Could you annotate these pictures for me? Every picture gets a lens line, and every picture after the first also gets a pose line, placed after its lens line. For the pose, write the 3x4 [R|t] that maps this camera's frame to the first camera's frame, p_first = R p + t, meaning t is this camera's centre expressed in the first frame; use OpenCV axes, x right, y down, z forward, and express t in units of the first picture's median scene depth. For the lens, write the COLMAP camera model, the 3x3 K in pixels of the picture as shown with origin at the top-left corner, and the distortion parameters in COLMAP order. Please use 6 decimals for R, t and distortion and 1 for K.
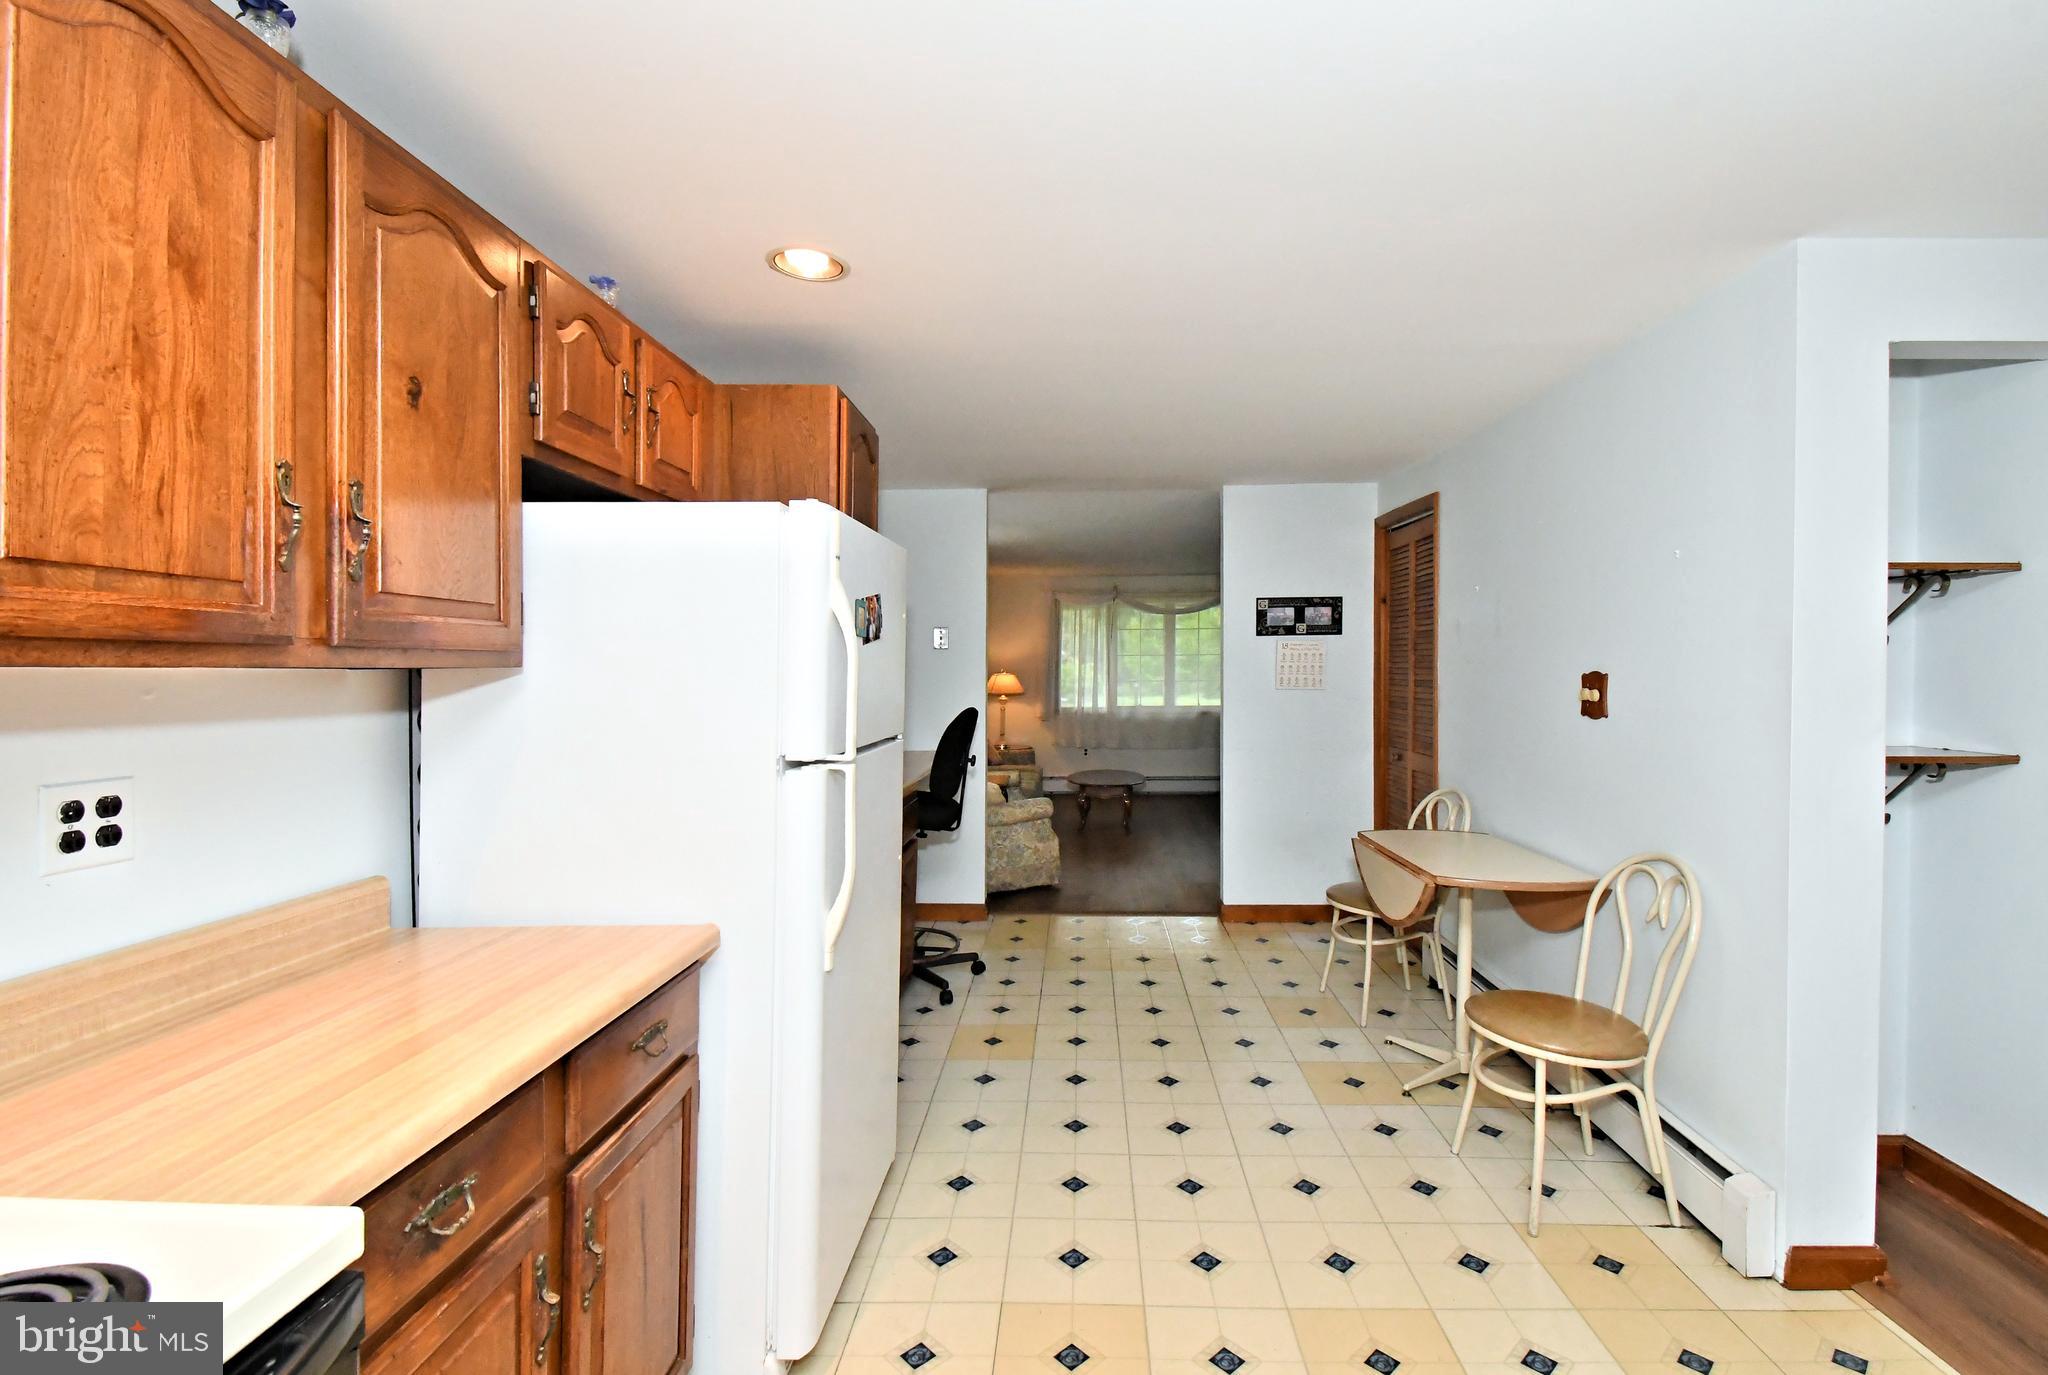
lens RADIAL K [[917.7, 0, 1085.7], [0, 917.7, 683.0], [0, 0, 1]] dist [0.000574, -0.012511]
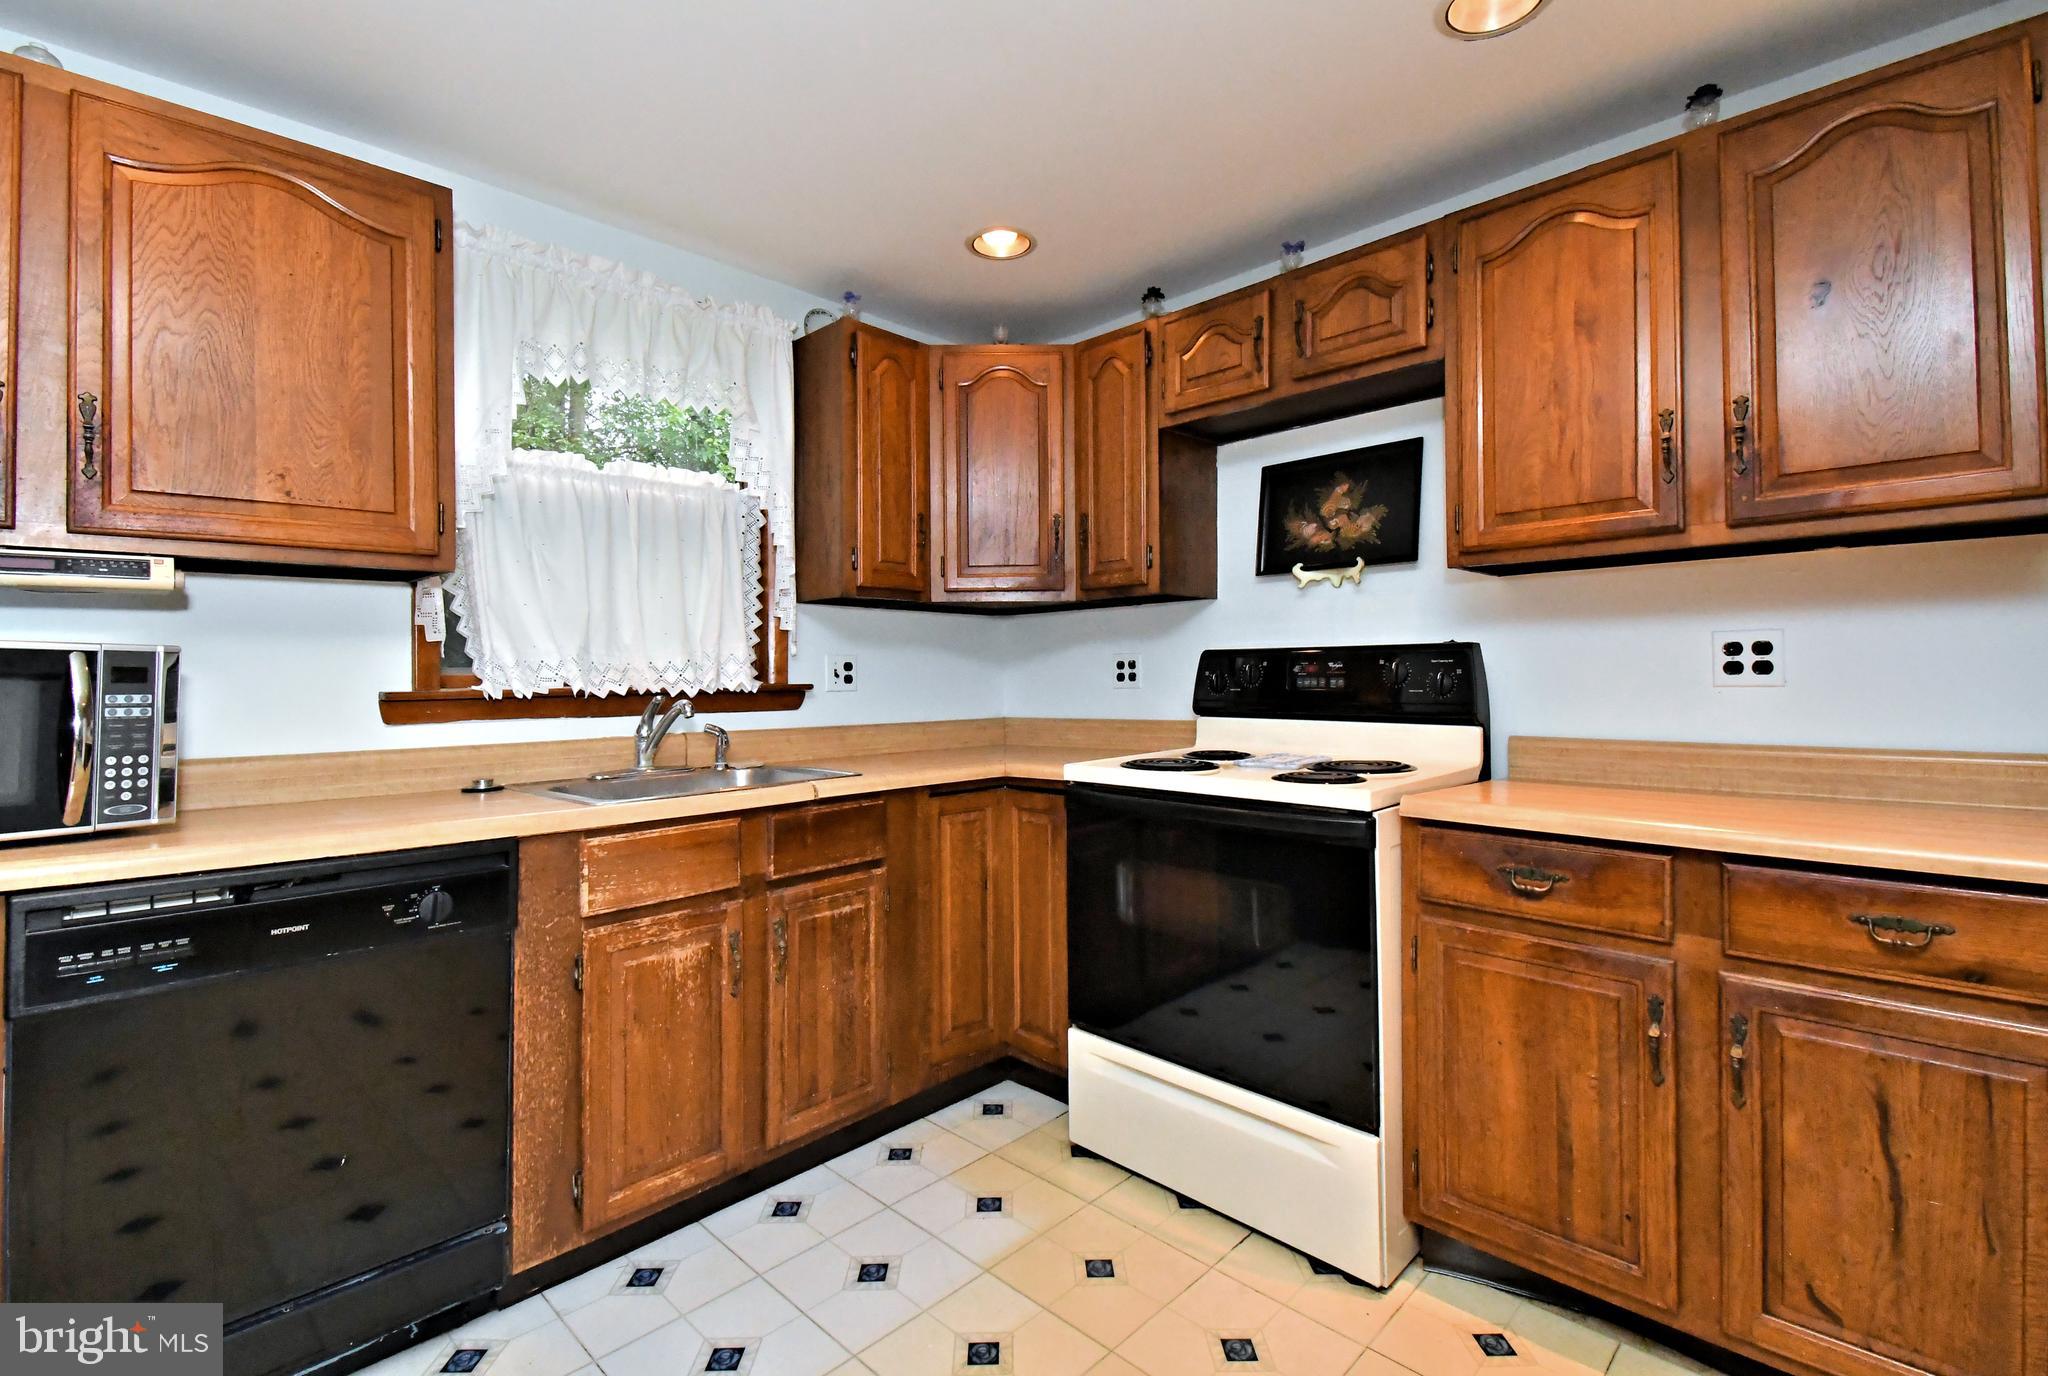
lens RADIAL K [[920.4, 0, 1021.4], [0, 920.4, 658.0], [0, 0, 1]] dist [-0.001886, -0.000567]
pose [[-0.701915, -0.009302, -0.712200, 0.840844], [0.004207, 0.999843, -0.017206, 0.166687], [0.712248, -0.015073, -0.701766, 1.153992]]
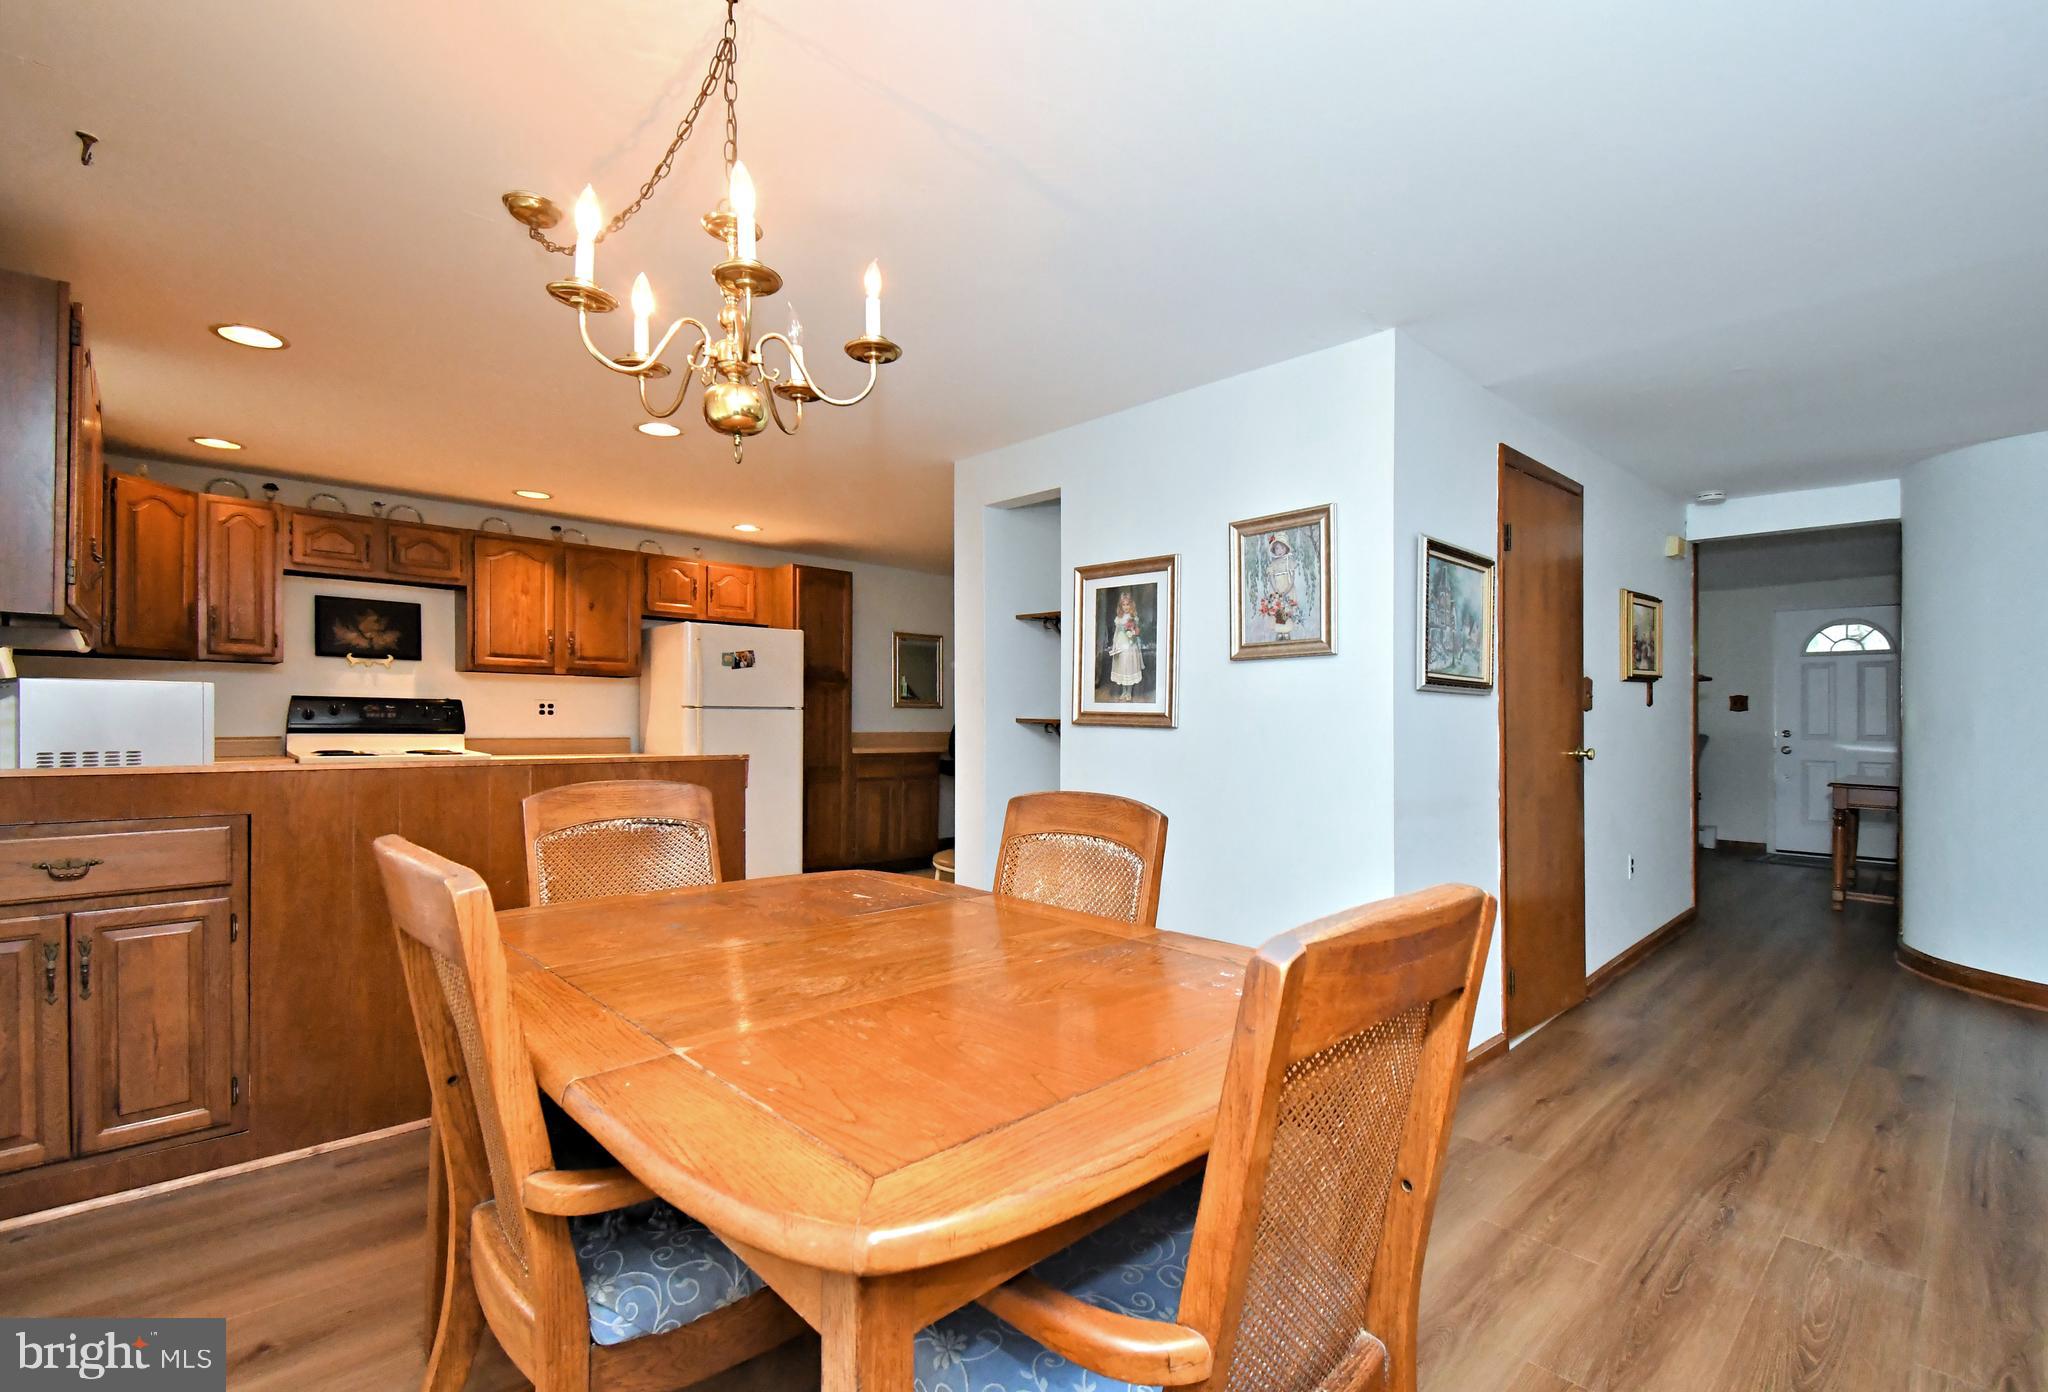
lens RADIAL K [[916.2, 0, 1030.3], [0, 916.2, 736.1], [0, 0, 1]] dist [0.031922, -0.000053]
pose [[0.690063, 0.024626, -0.723330, 3.798893], [-0.018742, 0.999694, 0.016155, 0.161622], [0.723506, 0.002409, 0.690314, -0.443040]]
